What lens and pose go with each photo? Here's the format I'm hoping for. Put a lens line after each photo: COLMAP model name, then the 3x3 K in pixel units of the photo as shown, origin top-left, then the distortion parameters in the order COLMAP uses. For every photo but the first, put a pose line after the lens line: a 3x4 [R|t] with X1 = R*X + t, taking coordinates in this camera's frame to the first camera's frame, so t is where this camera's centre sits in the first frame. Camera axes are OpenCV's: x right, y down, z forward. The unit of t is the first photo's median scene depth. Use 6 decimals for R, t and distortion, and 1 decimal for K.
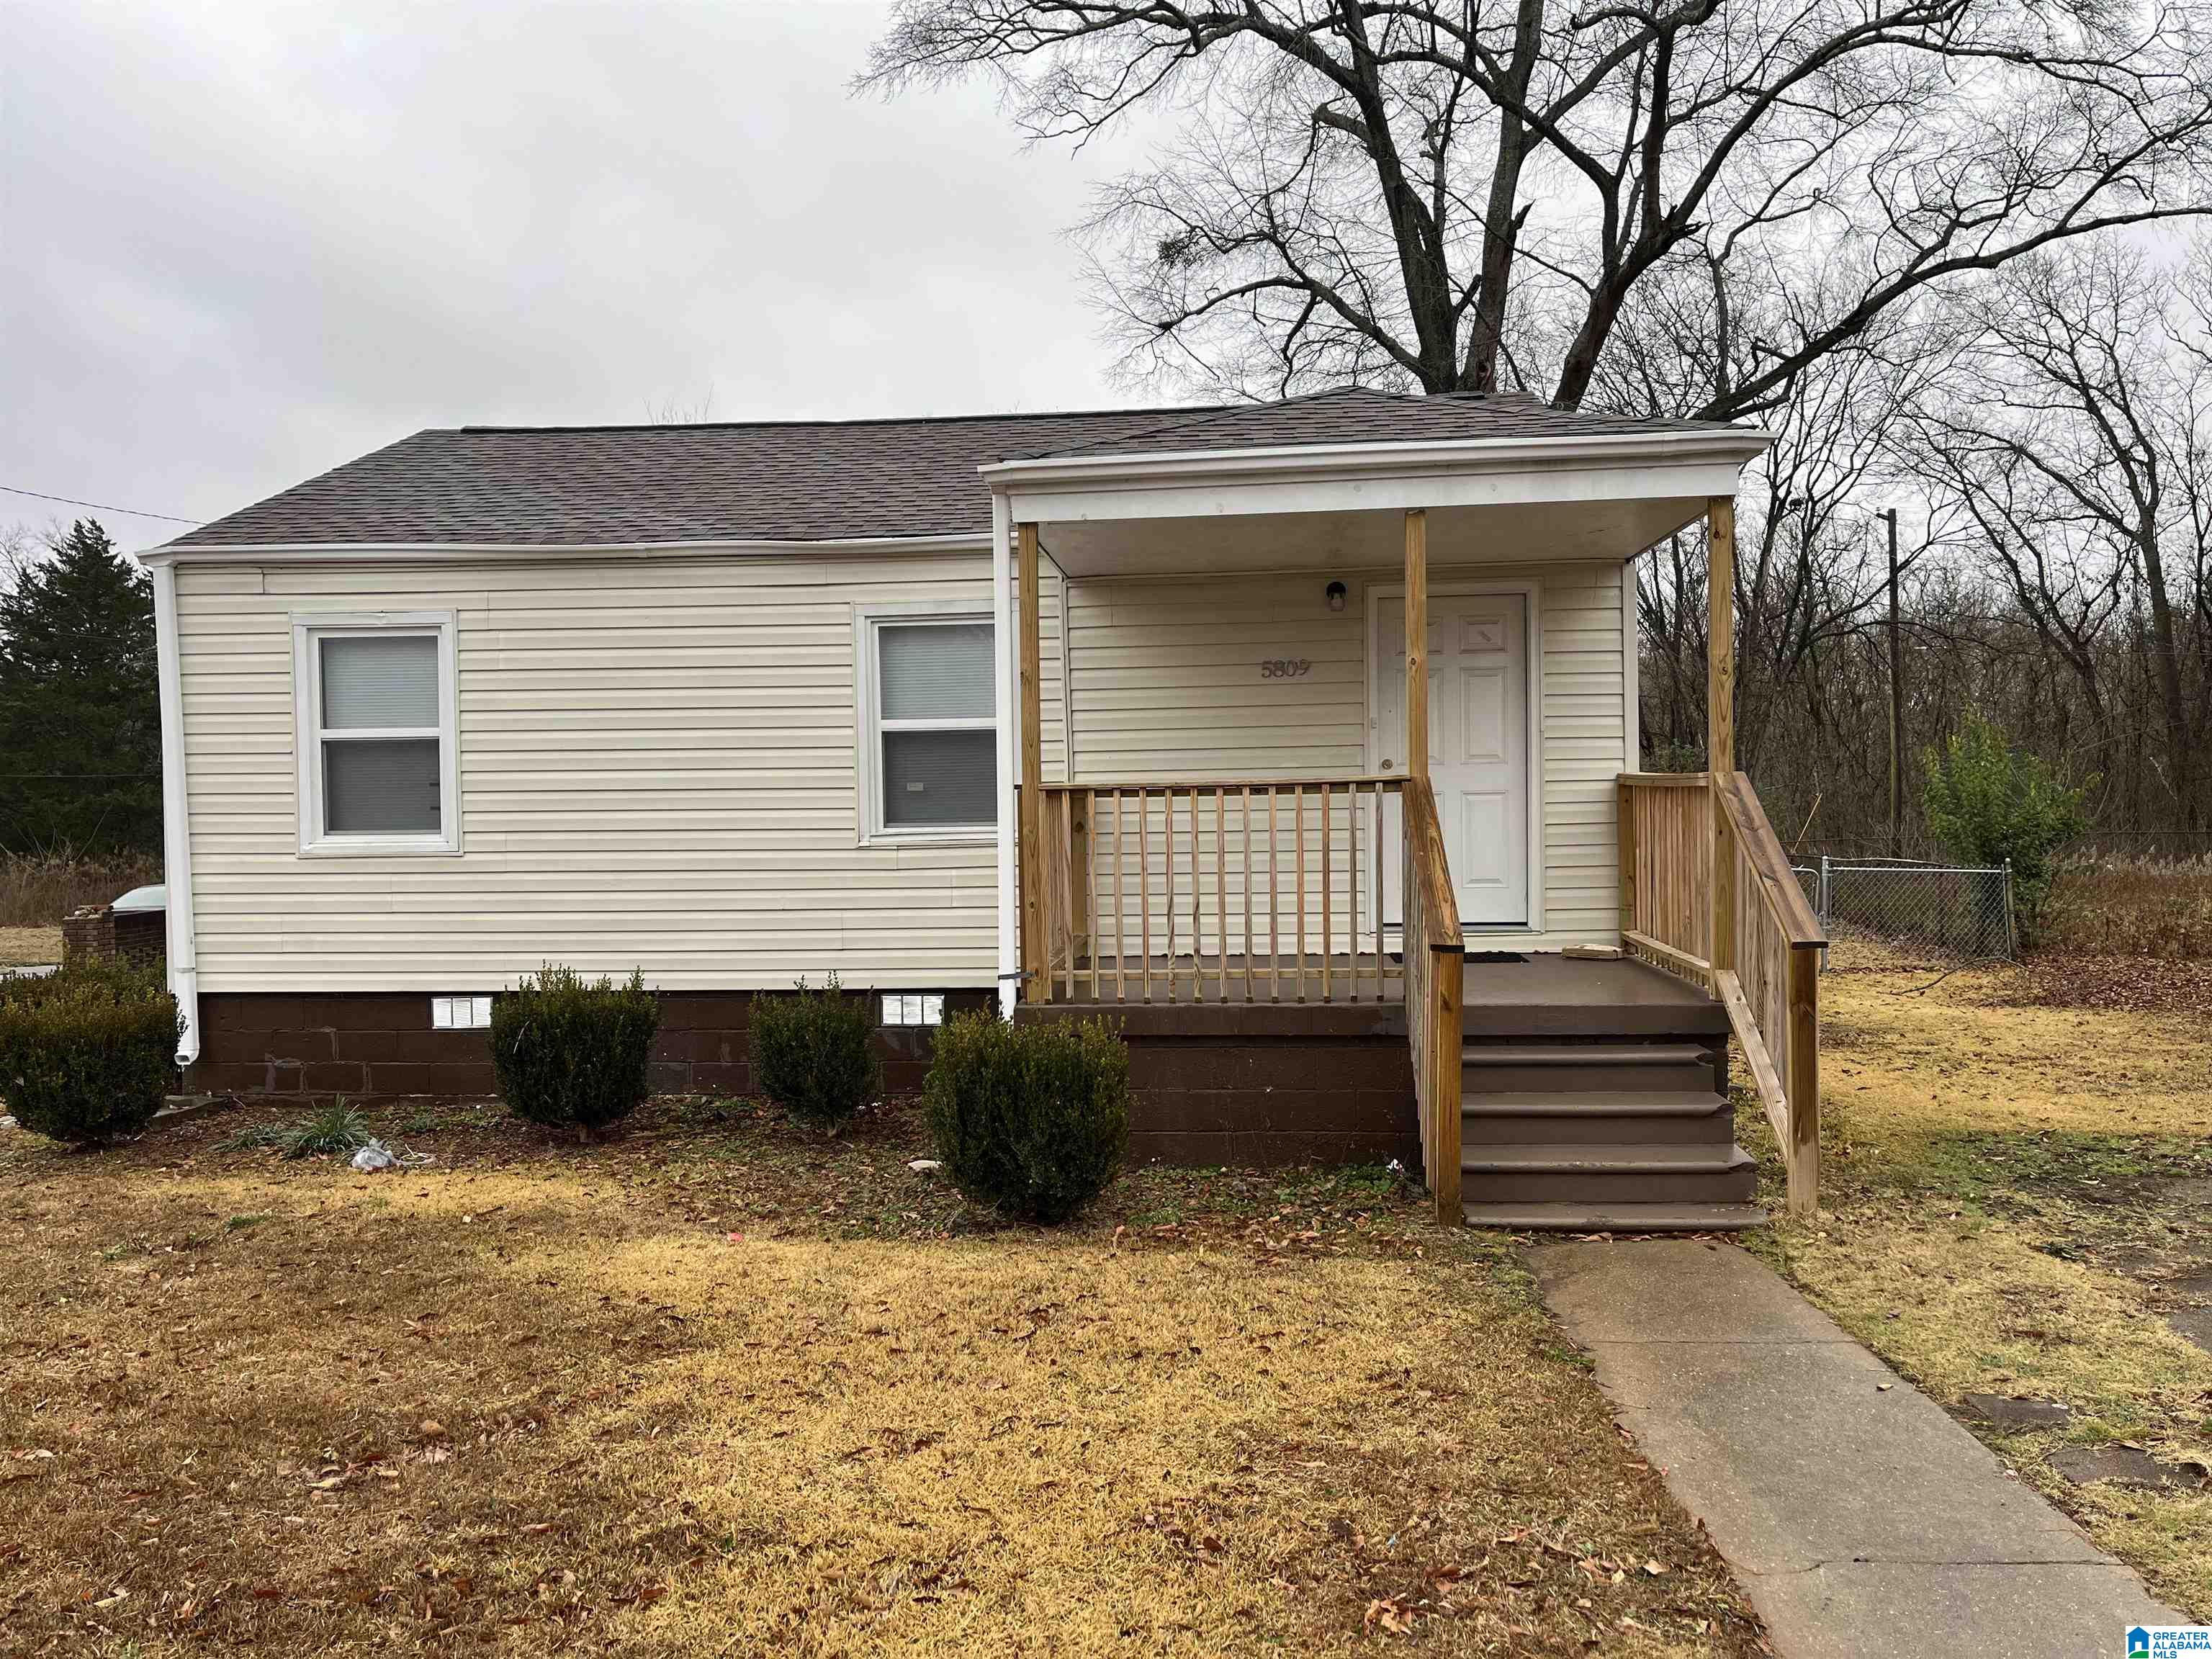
lens RADIAL K [[1655.6, 0, 1106.0], [0, 1655.6, 829.5], [0, 0, 1]] dist [0.084026, -0.114838]
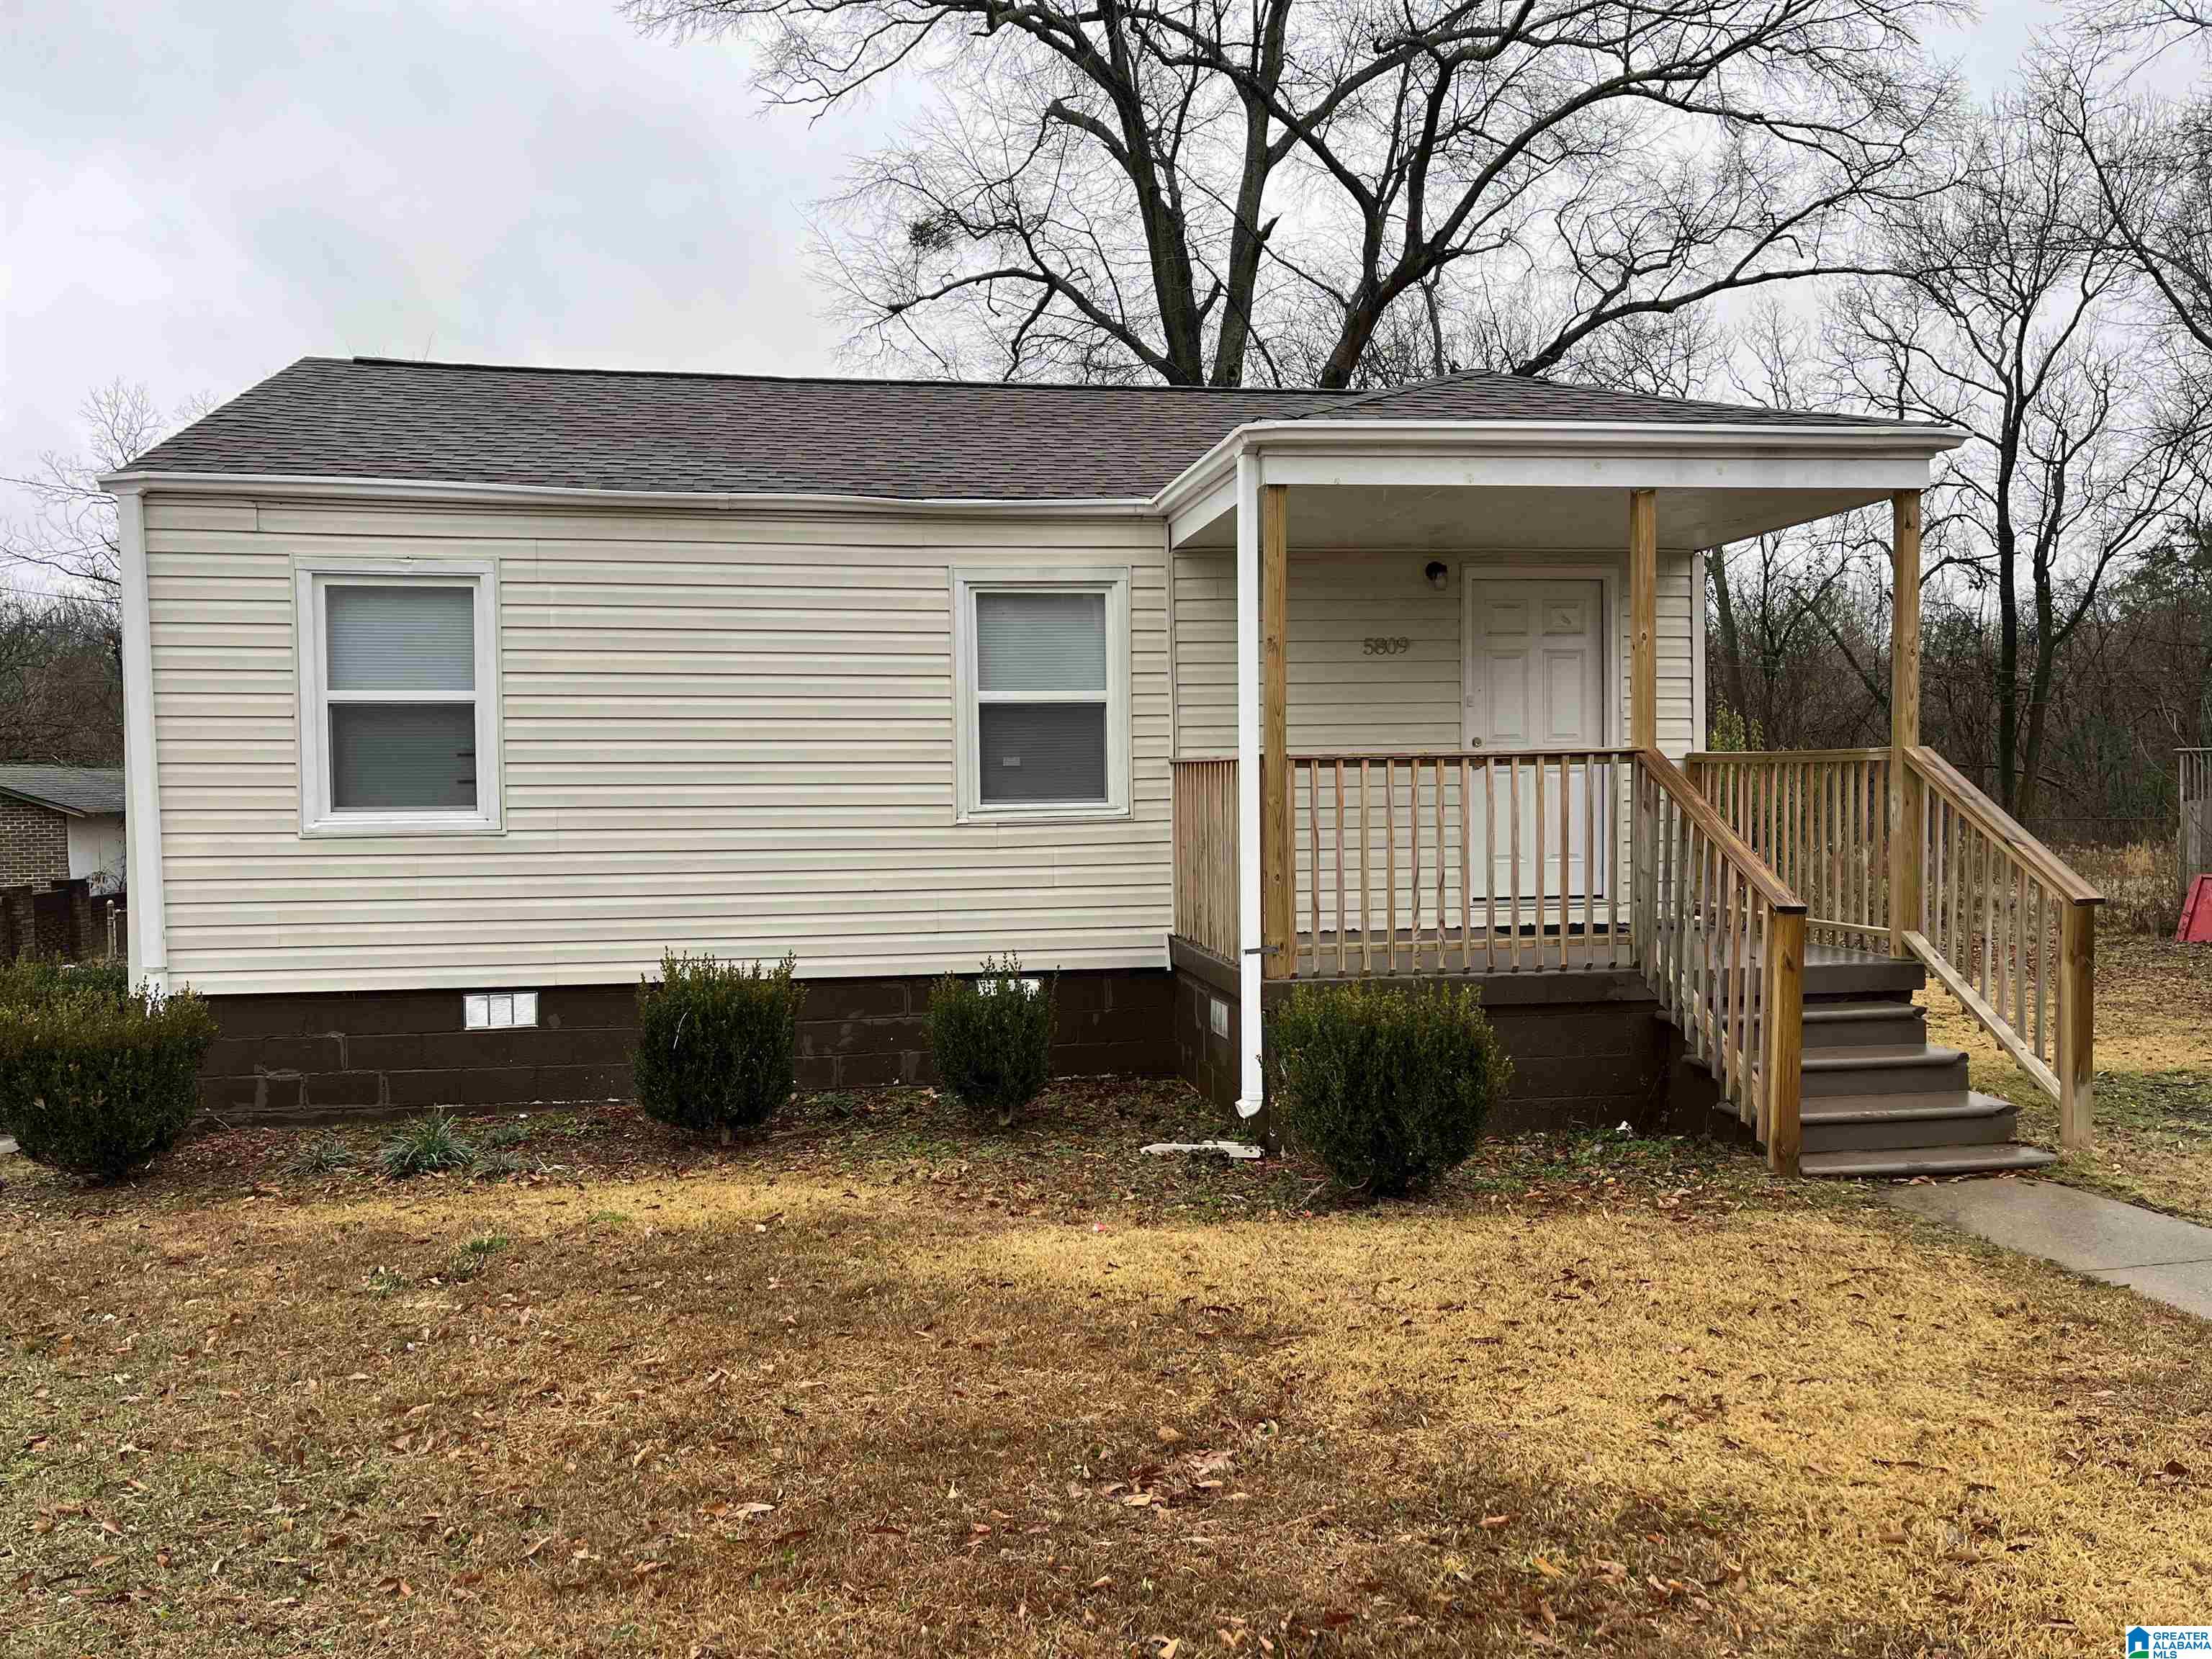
lens RADIAL K [[1660.7, 0, 1106.0], [0, 1660.7, 829.5], [0, 0, 1]] dist [0.053341, -0.039334]
pose [[0.970341, -0.001807, 0.241733, -0.289785], [0.001566, 0.999998, 0.001189, 0.012291], [-0.241735, -0.000775, 0.970342, 0.057896]]
